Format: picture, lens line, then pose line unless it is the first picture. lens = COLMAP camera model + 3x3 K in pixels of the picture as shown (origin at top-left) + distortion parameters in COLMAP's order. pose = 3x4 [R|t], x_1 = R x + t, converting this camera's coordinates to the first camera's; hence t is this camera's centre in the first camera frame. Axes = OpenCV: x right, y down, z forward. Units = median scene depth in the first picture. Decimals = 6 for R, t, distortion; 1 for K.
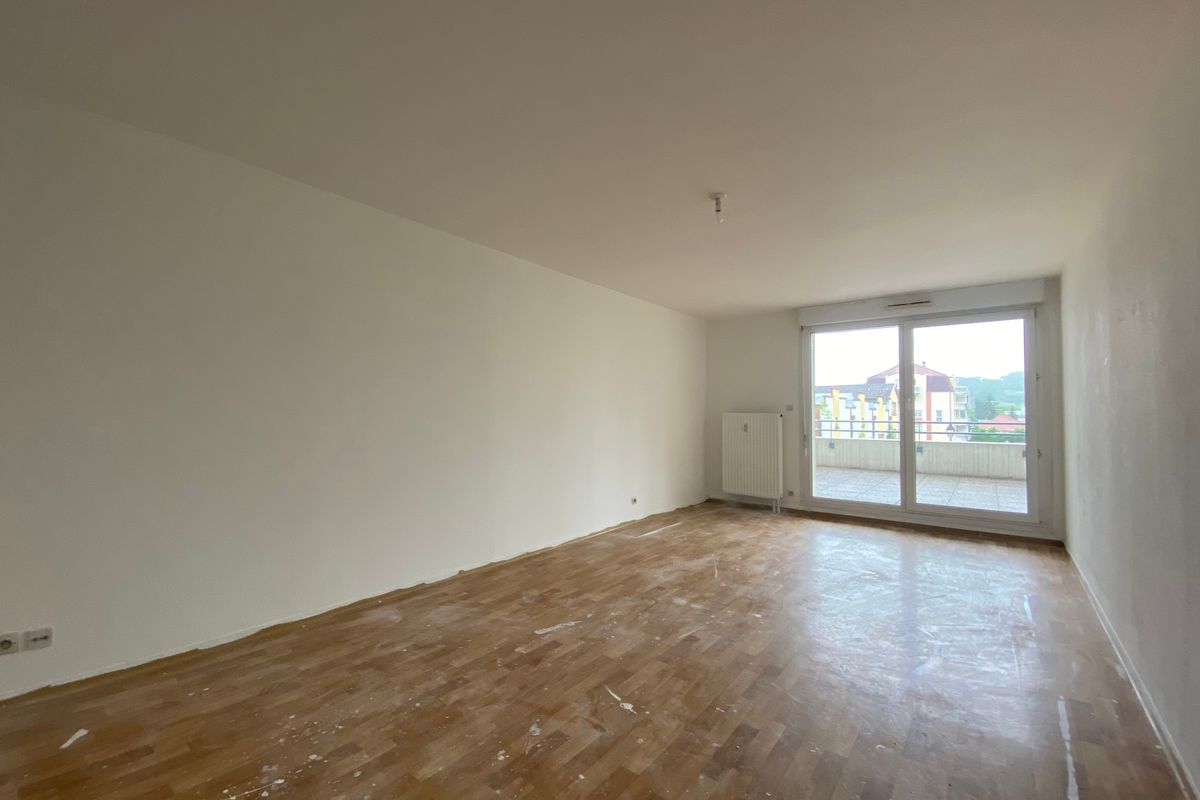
lens RADIAL K [[492.5, 0, 595.7], [0, 492.5, 398.1], [0, 0, 1]] dist [-0.027056, -0.000399]
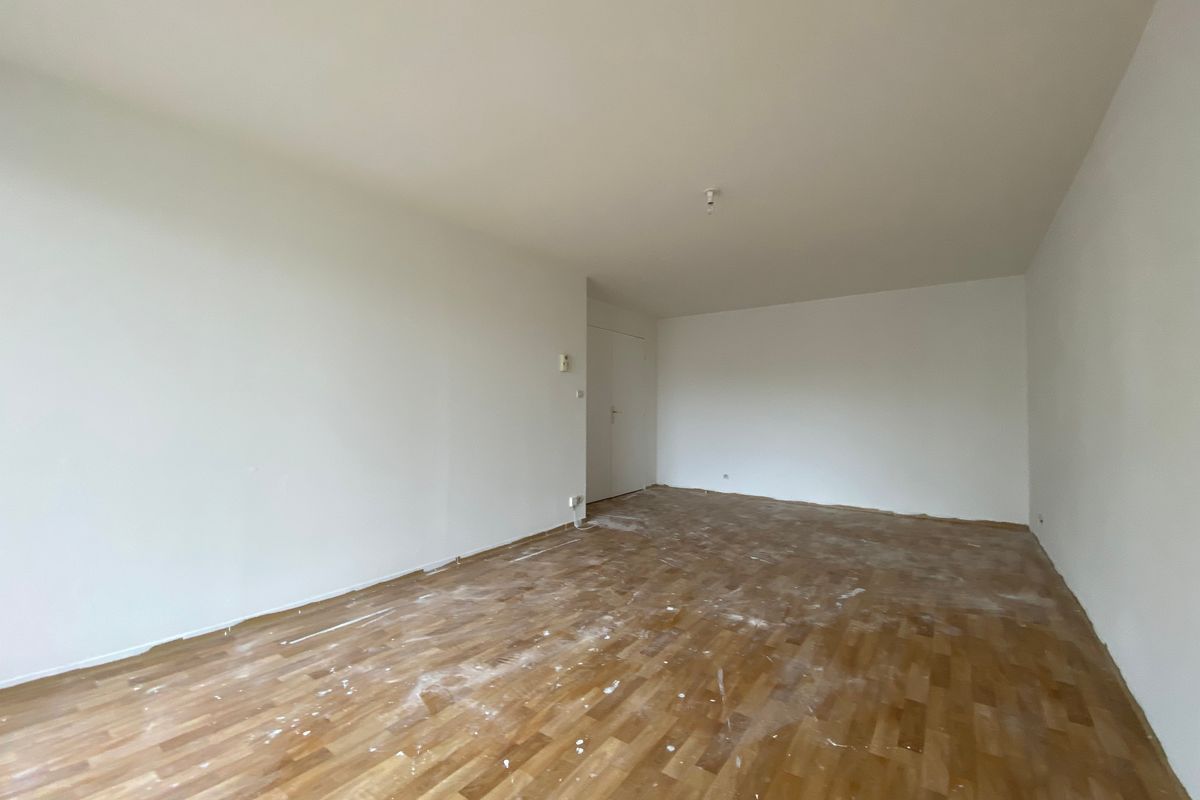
lens RADIAL K [[492.5, 0, 598.4], [0, 492.5, 404.0], [0, 0, 1]] dist [-0.027056, -0.000399]
pose [[-0.998453, -0.010344, -0.054625, 0.502125], [-0.008228, 0.999212, -0.038833, 0.076784], [0.054983, -0.038323, -0.997752, 1.866278]]
